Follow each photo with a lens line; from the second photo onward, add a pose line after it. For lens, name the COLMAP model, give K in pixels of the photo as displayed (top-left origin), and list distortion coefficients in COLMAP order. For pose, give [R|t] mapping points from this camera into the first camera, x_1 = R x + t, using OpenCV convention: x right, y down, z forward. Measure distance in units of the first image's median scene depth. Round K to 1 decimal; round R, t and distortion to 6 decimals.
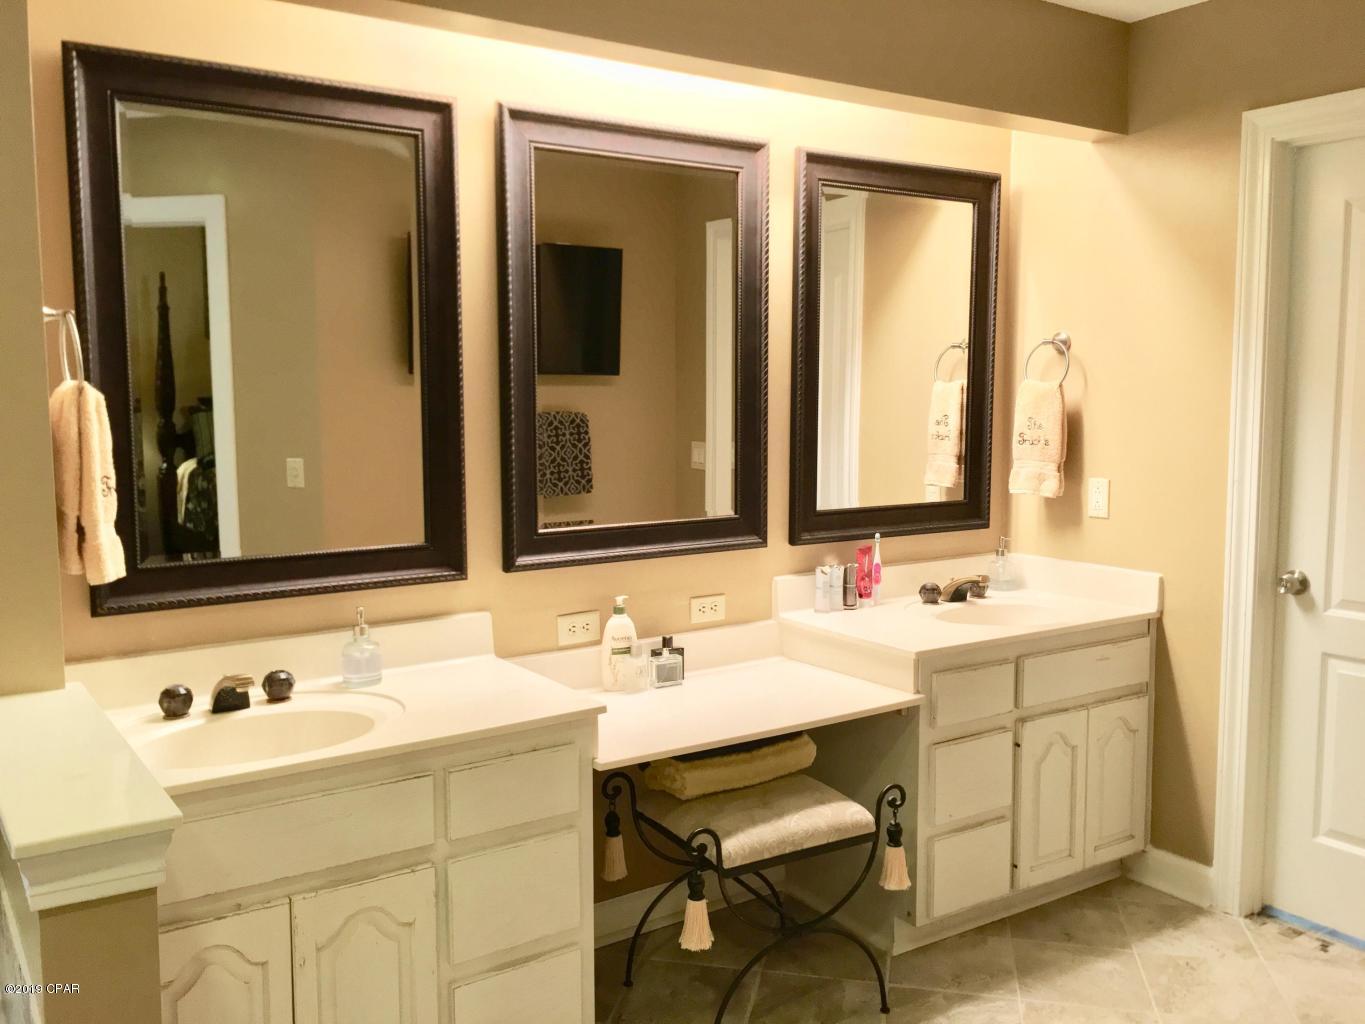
lens RADIAL K [[1168.5, 0, 680.7], [0, 1168.5, 515.8], [0, 0, 1]] dist [0.028877, -0.020721]
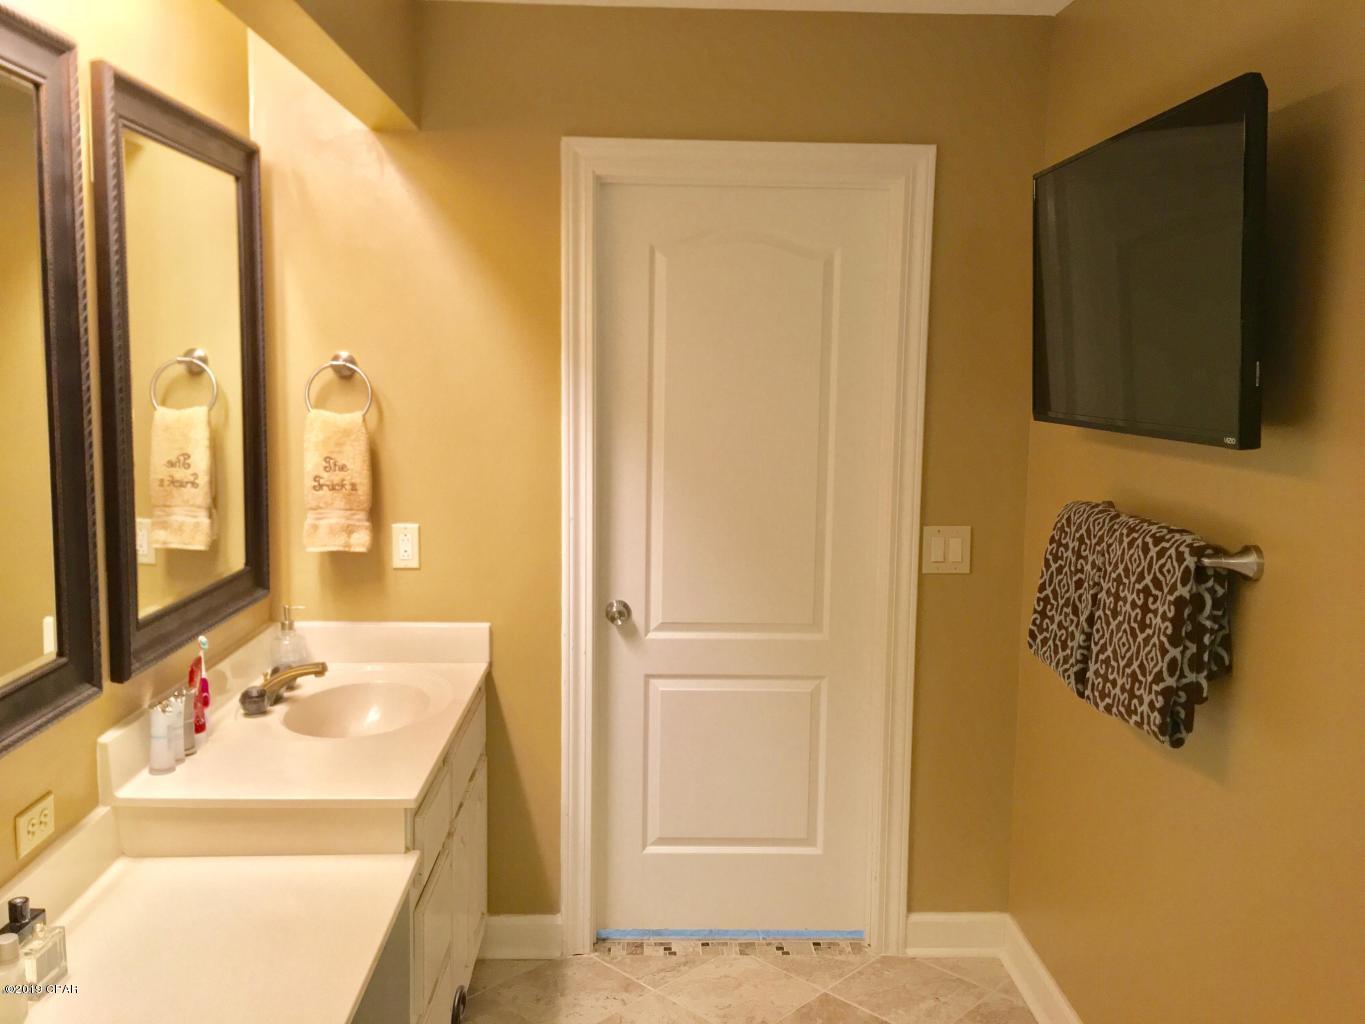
lens RADIAL K [[1168.5, 0, 685.8], [0, 1168.5, 498.3], [0, 0, 1]] dist [0.028877, -0.020721]
pose [[0.514619, -0.087447, 0.852948, -0.298121], [0.071326, 0.995704, 0.059049, -0.095358], [-0.854447, 0.030449, 0.518645, 0.411164]]
